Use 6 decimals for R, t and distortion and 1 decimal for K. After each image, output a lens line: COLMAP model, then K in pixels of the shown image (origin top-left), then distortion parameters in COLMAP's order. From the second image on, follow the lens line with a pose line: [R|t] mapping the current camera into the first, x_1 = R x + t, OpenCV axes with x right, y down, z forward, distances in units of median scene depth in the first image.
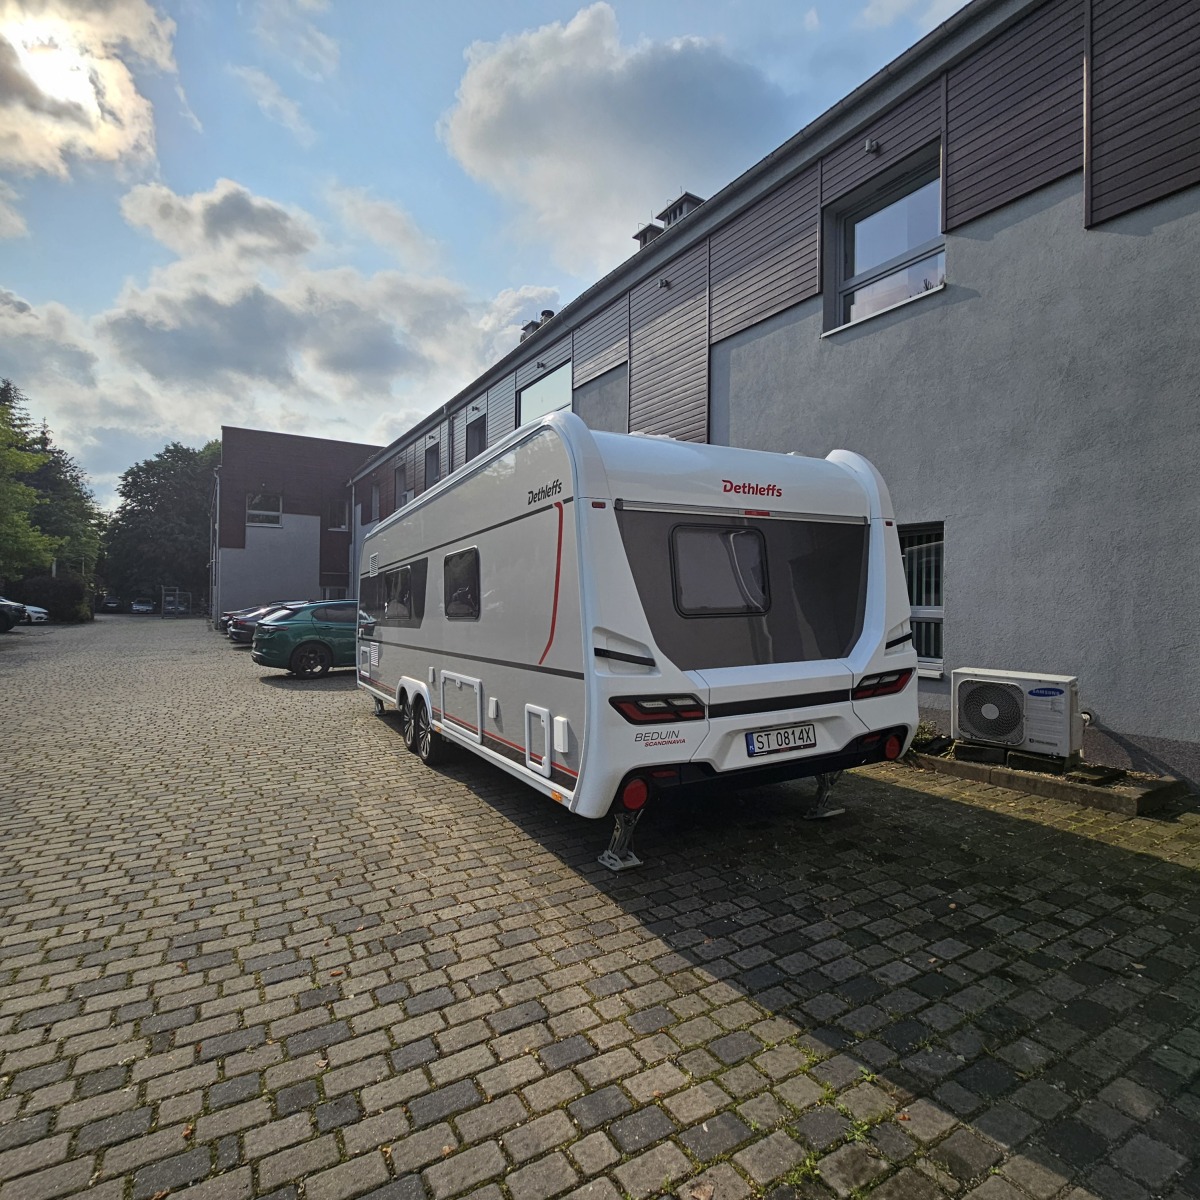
lens RADIAL K [[646.3, 0, 605.4], [0, 646.3, 594.3], [0, 0, 1]] dist [-0.000384, 0.000048]
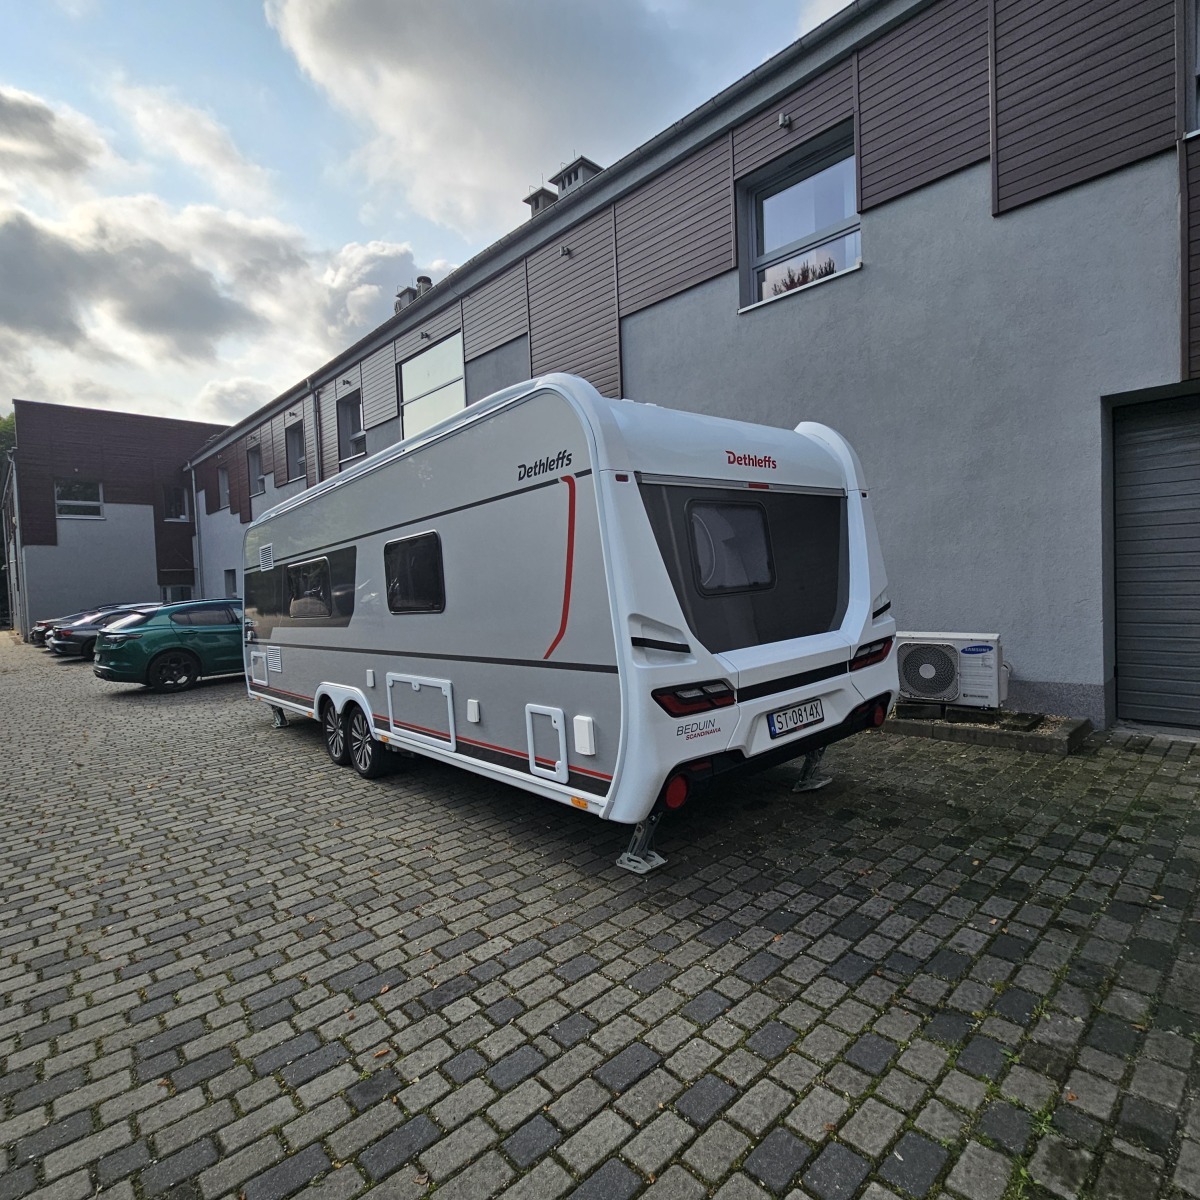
lens RADIAL K [[645.1, 0, 616.7], [0, 645.1, 599.0], [0, 0, 1]] dist [-0.001196, 0.000590]
pose [[0.976216, -0.053214, 0.210169, -0.173026], [0.045772, 0.998146, 0.040118, -0.005655], [-0.211915, -0.029544, 0.976842, 0.099713]]
